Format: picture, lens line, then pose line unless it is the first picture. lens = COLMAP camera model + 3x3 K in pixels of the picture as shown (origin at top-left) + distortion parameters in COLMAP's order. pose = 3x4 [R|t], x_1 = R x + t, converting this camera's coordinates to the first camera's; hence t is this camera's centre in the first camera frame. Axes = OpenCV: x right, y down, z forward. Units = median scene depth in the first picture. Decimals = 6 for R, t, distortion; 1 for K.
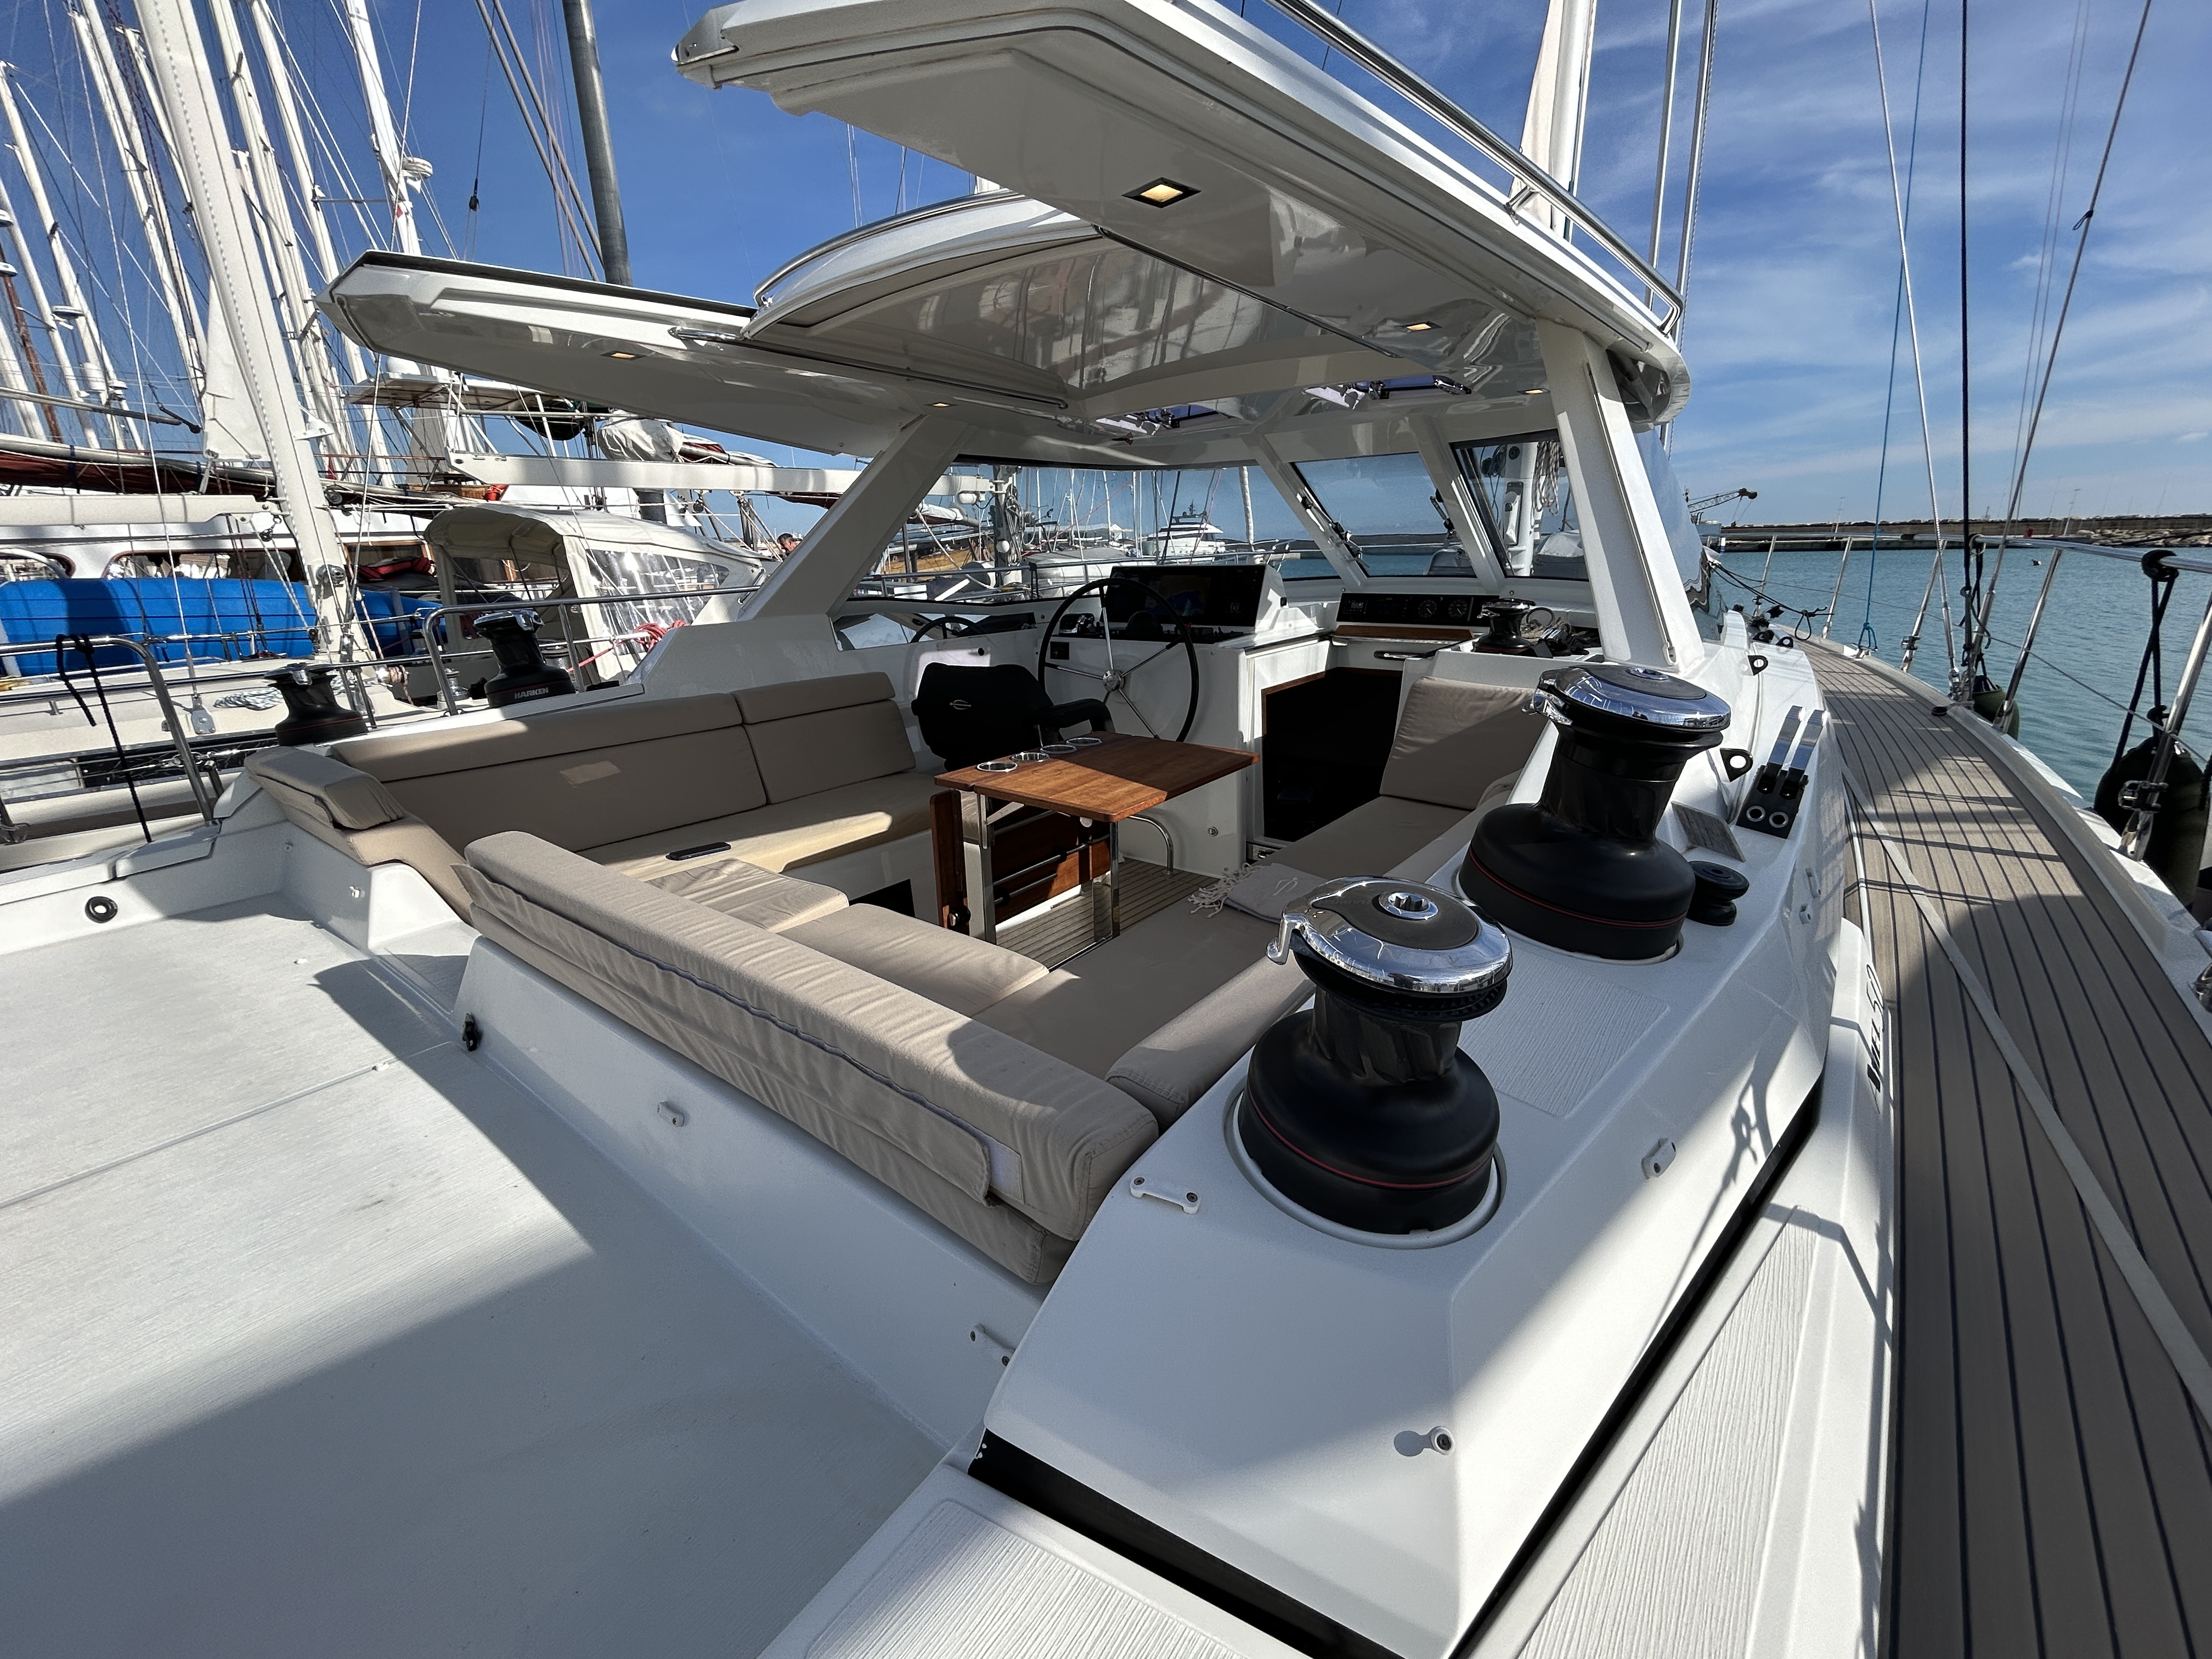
lens RADIAL K [[889.1, 0, 1127.3], [0, 889.1, 841.8], [0, 0, 1]] dist [0.008046, -0.000872]
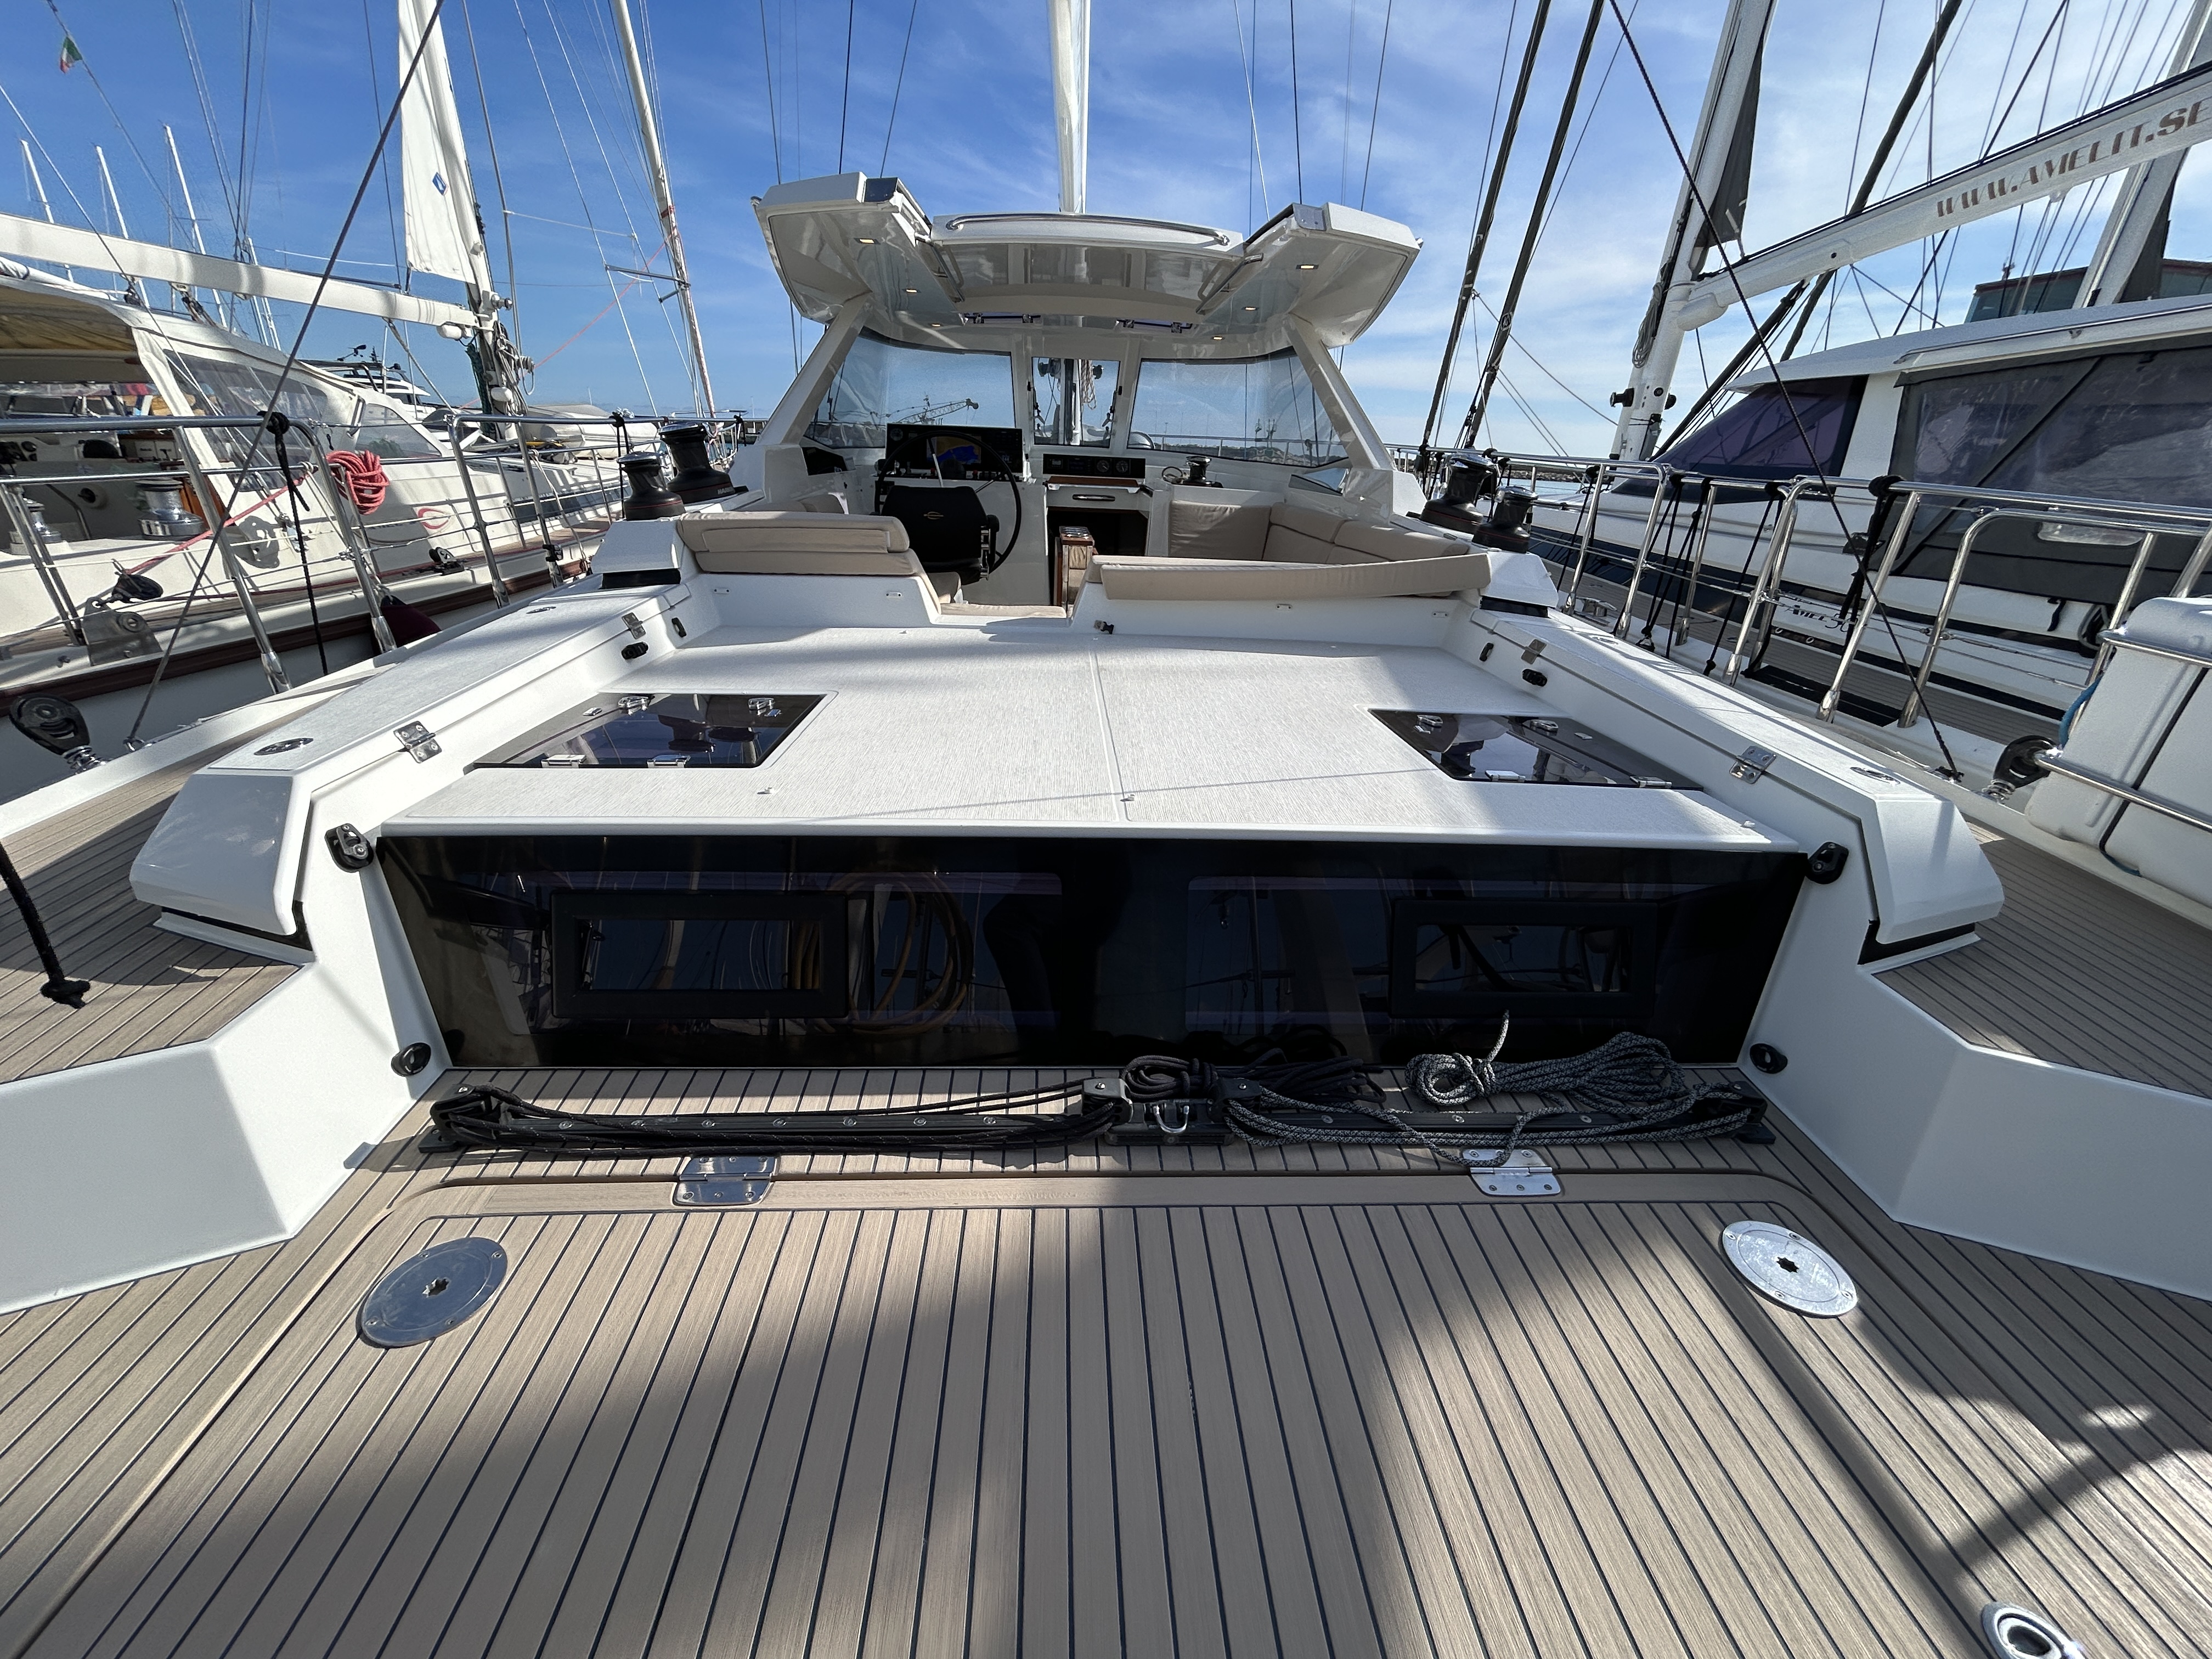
lens RADIAL K [[886.9, 0, 1118.6], [0, 886.9, 831.0], [0, 0, 1]] dist [0.004211, 0.000793]
pose [[0.752060, -0.212449, 0.623916, -0.772788], [0.150506, 0.976971, 0.151249, 0.133508], [-0.641681, -0.019845, 0.766715, -0.222436]]
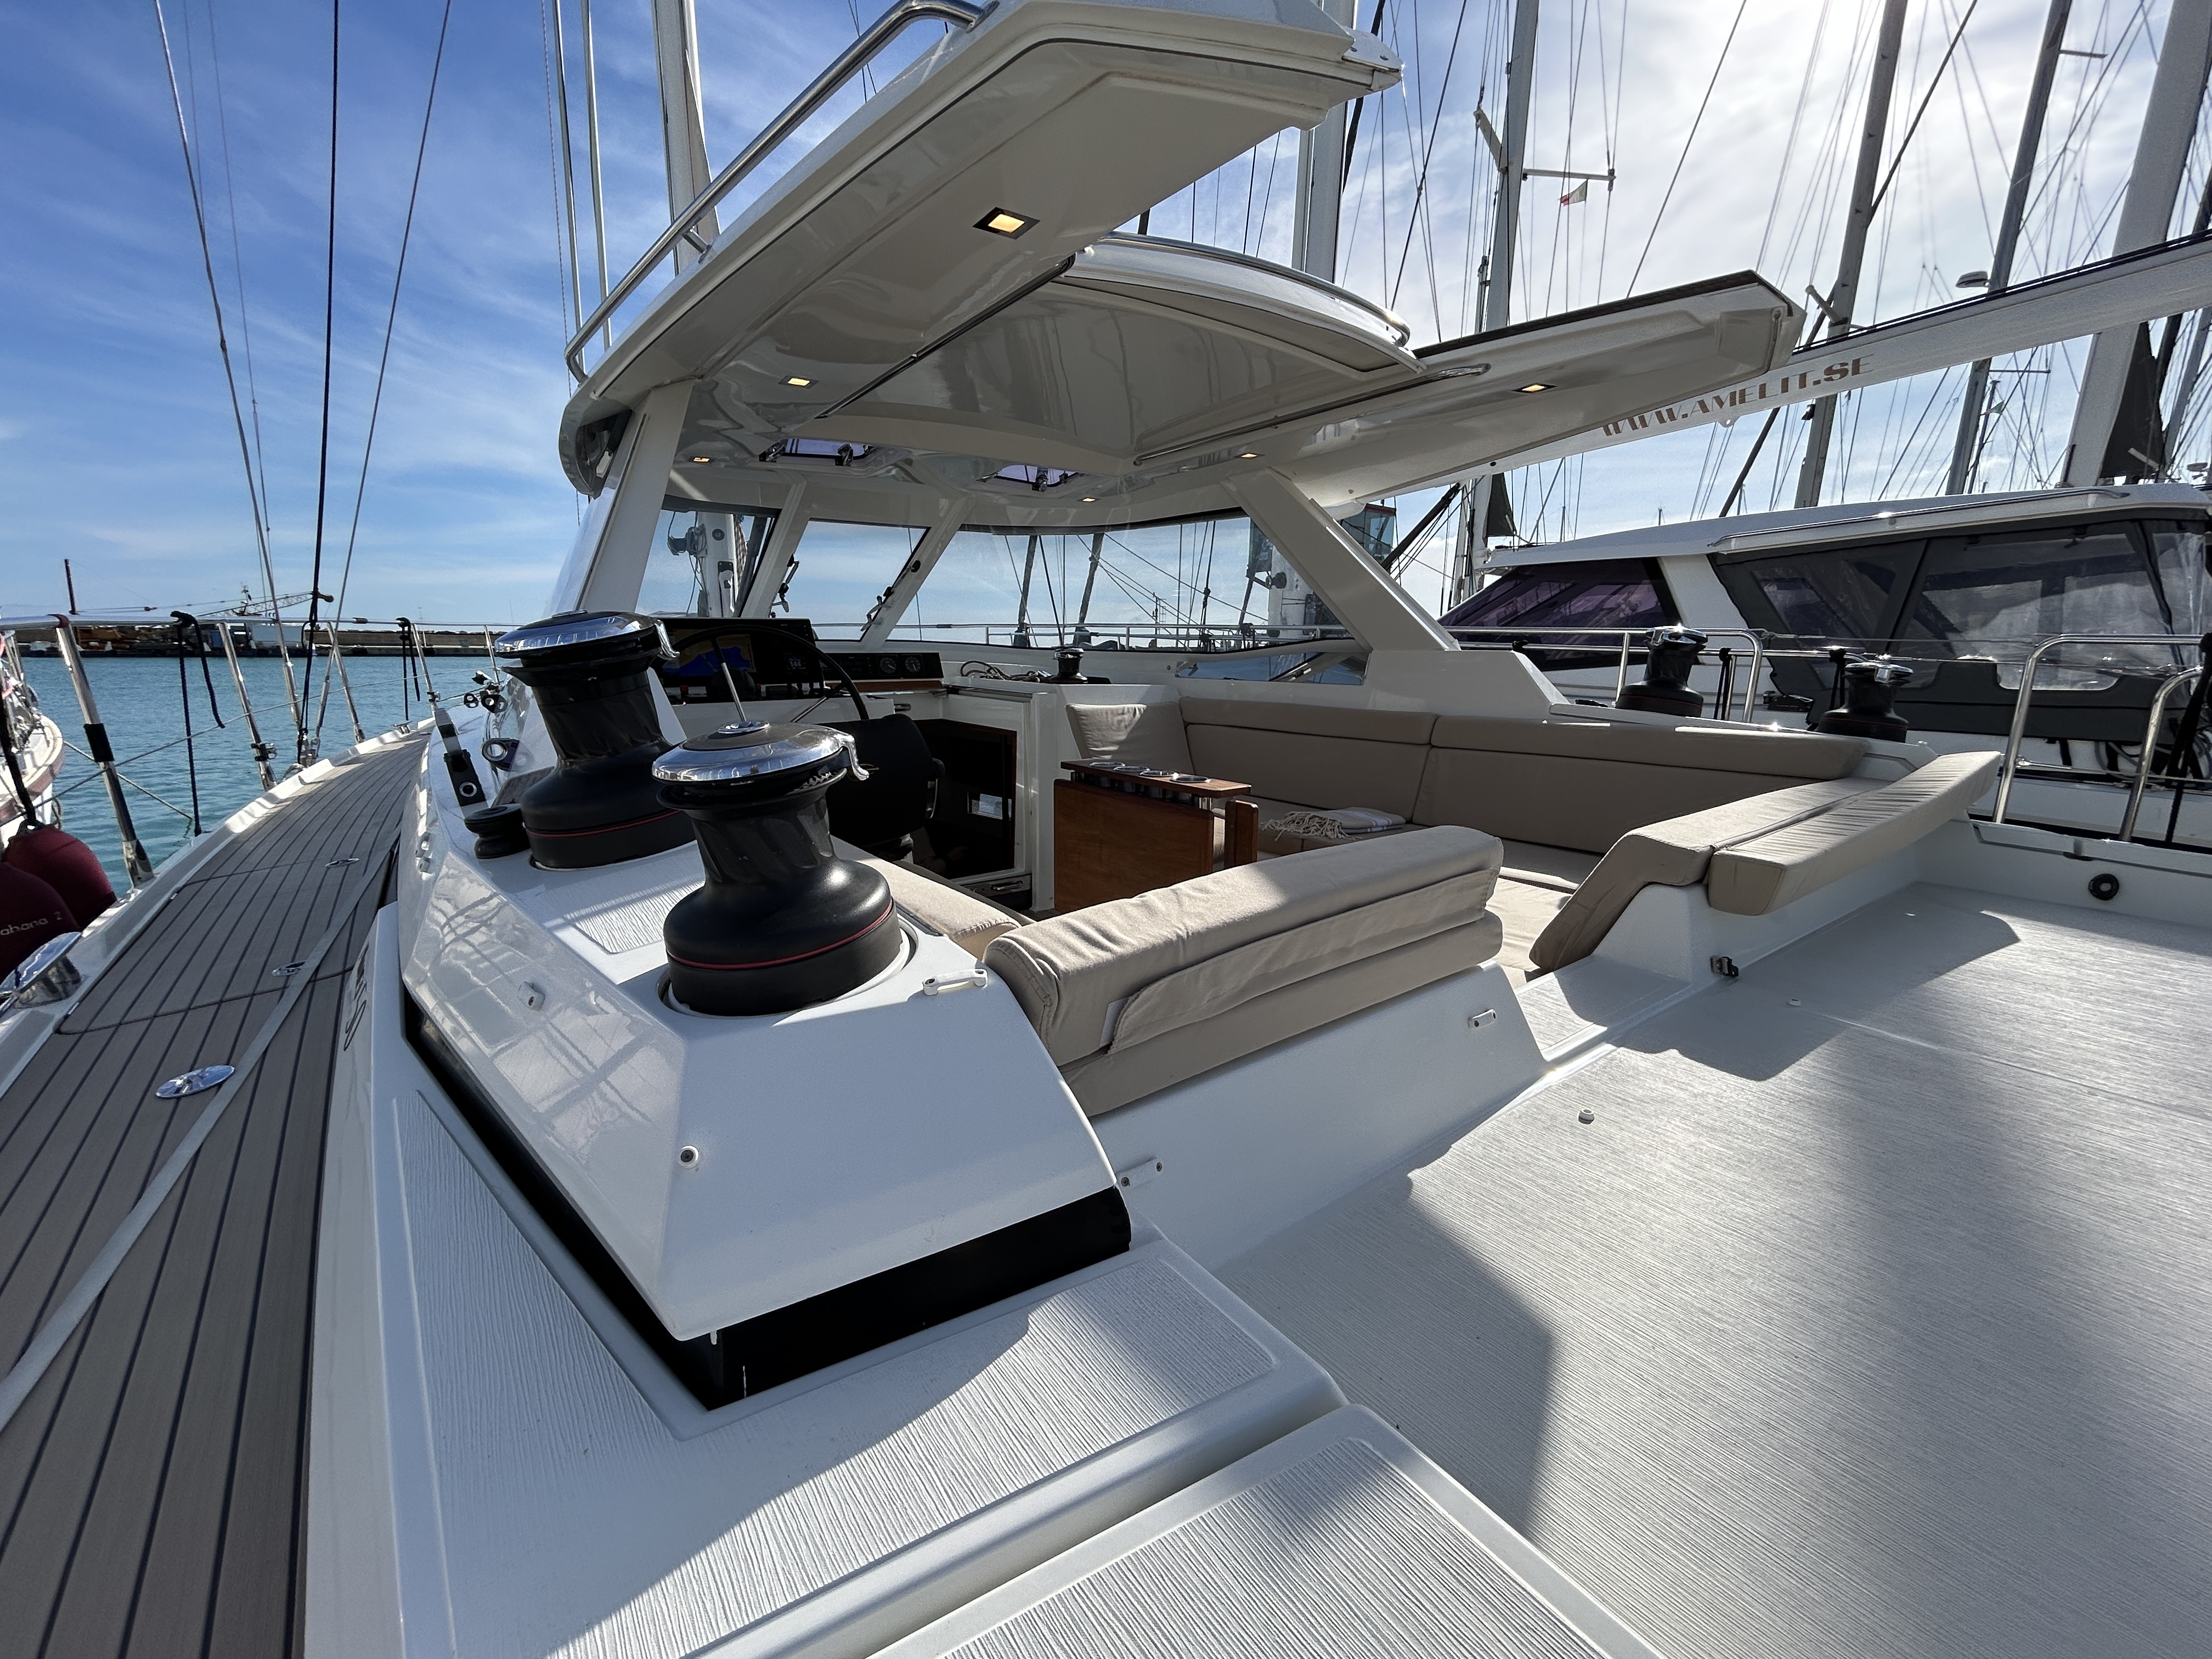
lens RADIAL K [[894.6, 0, 1106.5], [0, 894.6, 853.4], [0, 0, 1]] dist [-0.016712, -0.000047]
pose [[0.277159, -0.191784, 0.941489, -0.689210], [0.291291, 0.950533, 0.107875, -0.083151], [-0.915605, 0.244349, 0.319314, 0.471023]]
